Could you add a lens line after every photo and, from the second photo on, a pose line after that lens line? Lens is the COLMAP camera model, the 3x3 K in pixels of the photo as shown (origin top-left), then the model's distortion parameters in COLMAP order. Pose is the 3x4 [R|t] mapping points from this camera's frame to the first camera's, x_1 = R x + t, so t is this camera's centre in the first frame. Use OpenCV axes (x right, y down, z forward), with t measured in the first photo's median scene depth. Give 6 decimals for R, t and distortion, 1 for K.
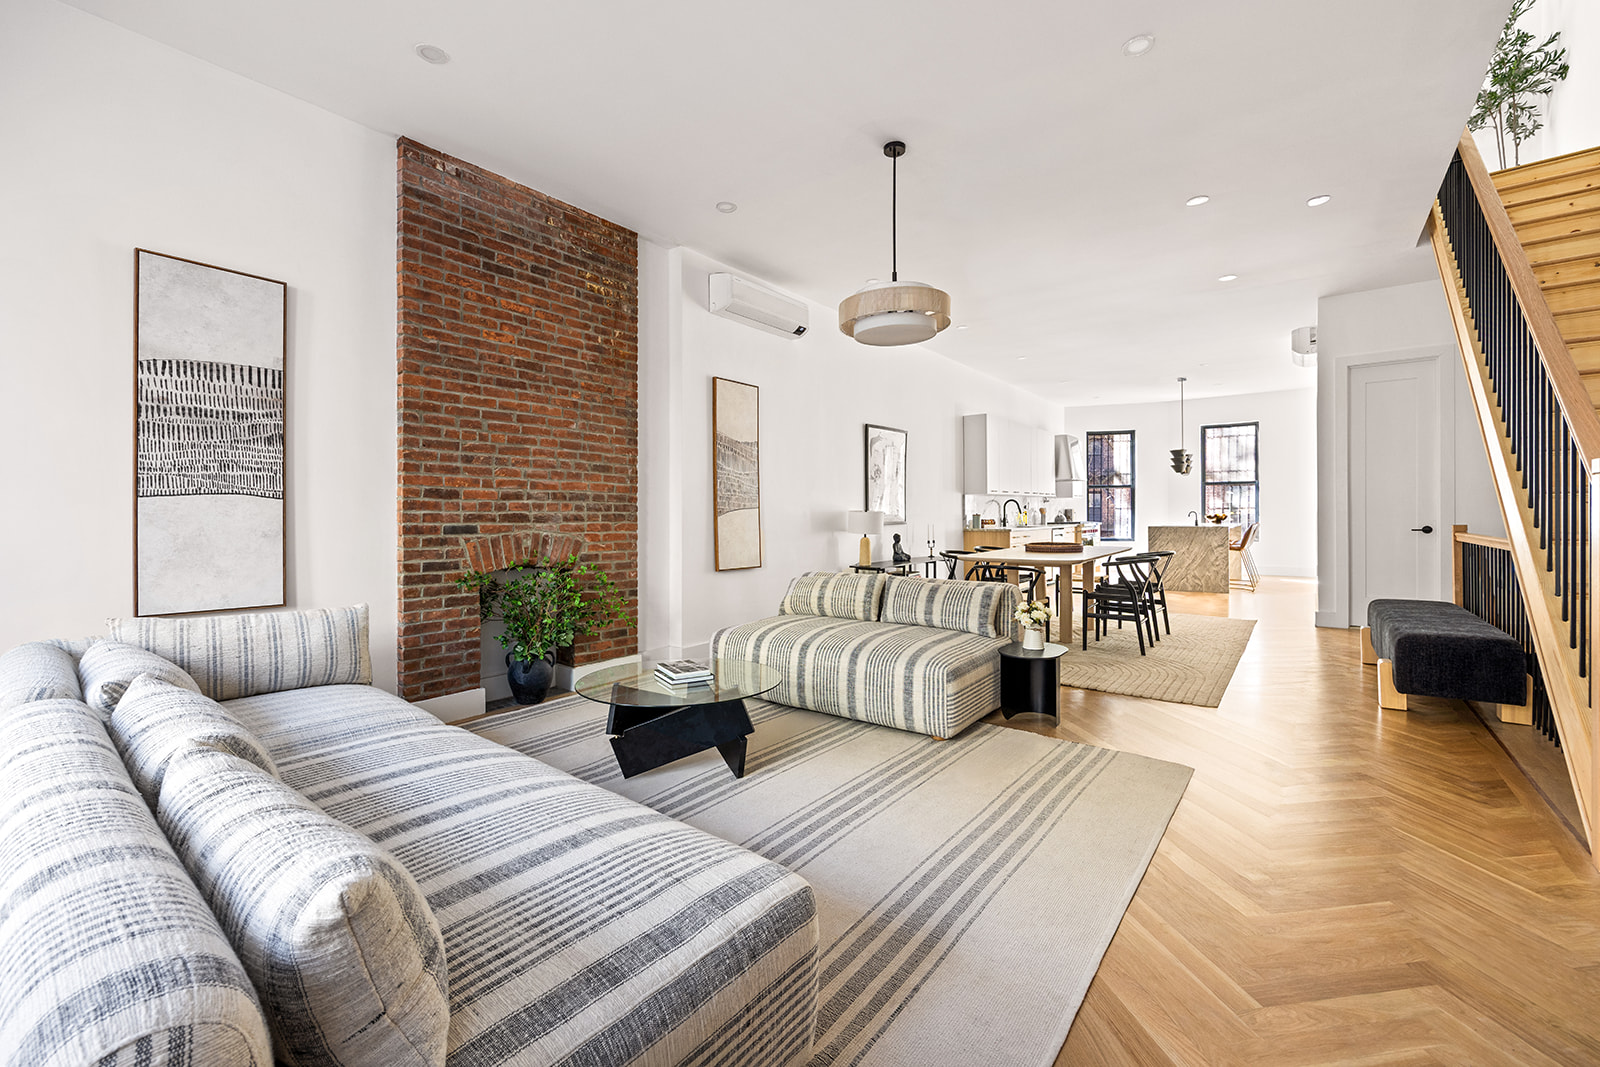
lens RADIAL K [[647.4, 0, 802.4], [0, 647.4, 529.0], [0, 0, 1]] dist [-0.009067, 0.000135]
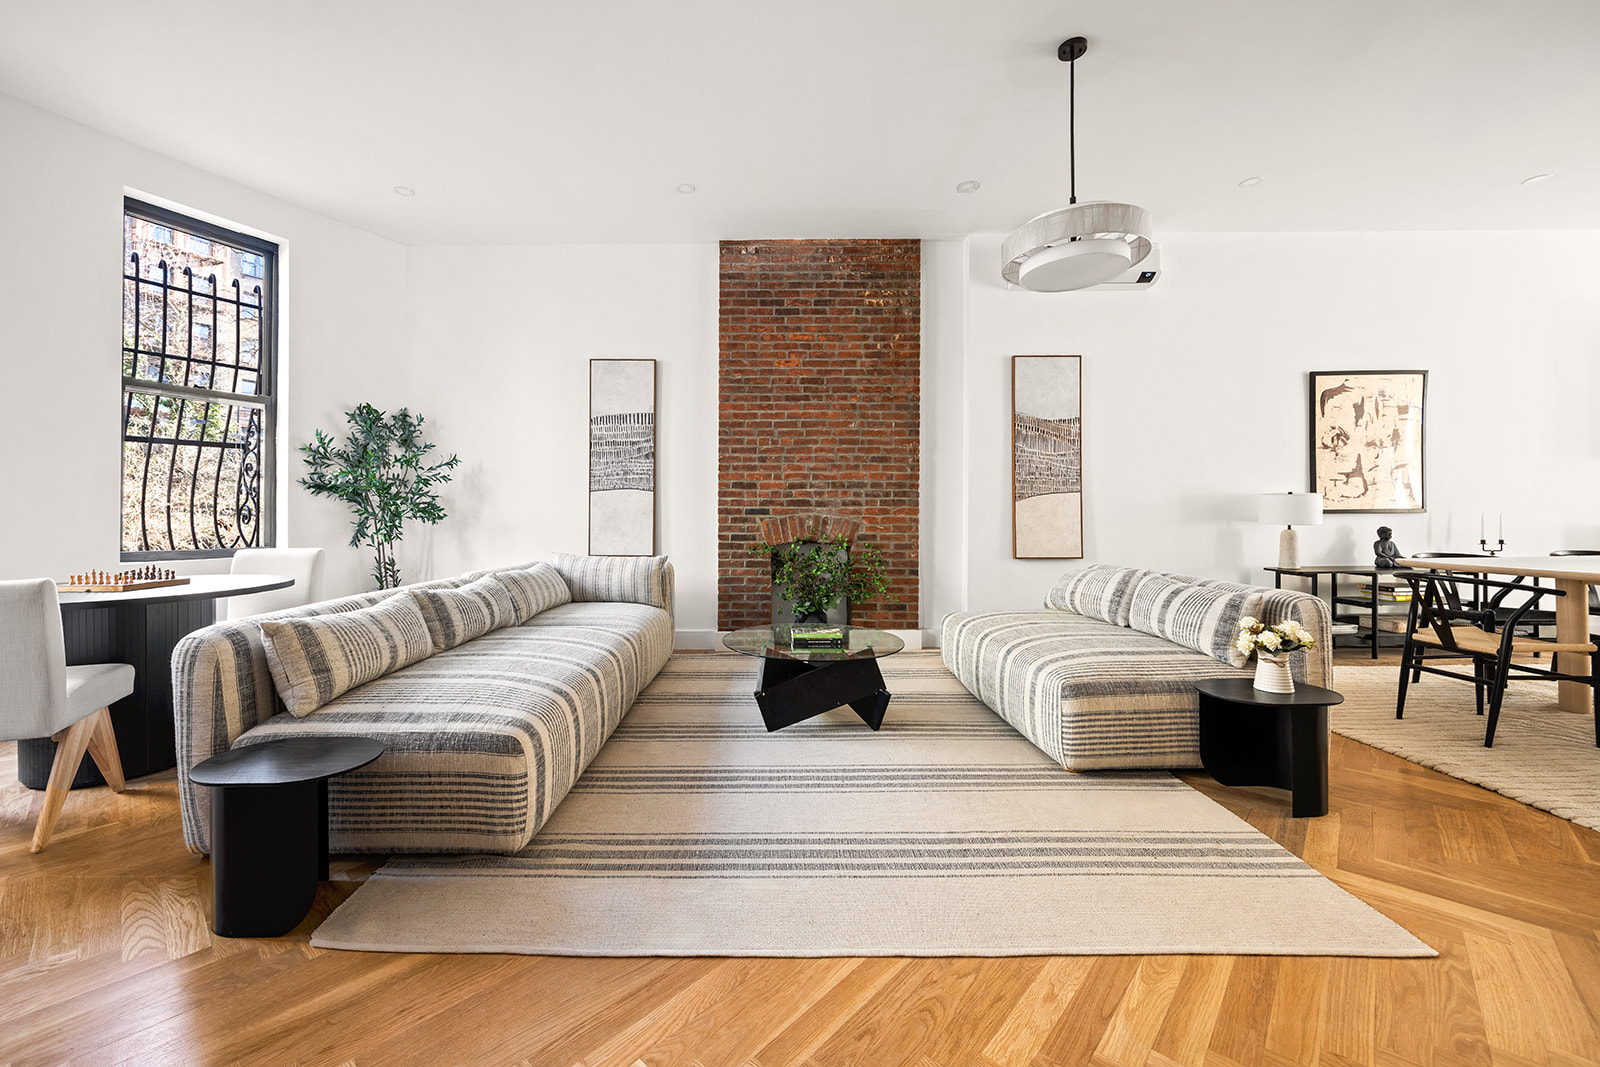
lens RADIAL K [[647.4, 0, 804.6], [0, 647.4, 521.7], [0, 0, 1]] dist [-0.009067, 0.000135]
pose [[0.620681, 0.007966, -0.784023, 0.582022], [-0.013687, 0.999906, -0.000676, 0.021571], [0.783943, 0.011151, 0.620732, 0.225067]]
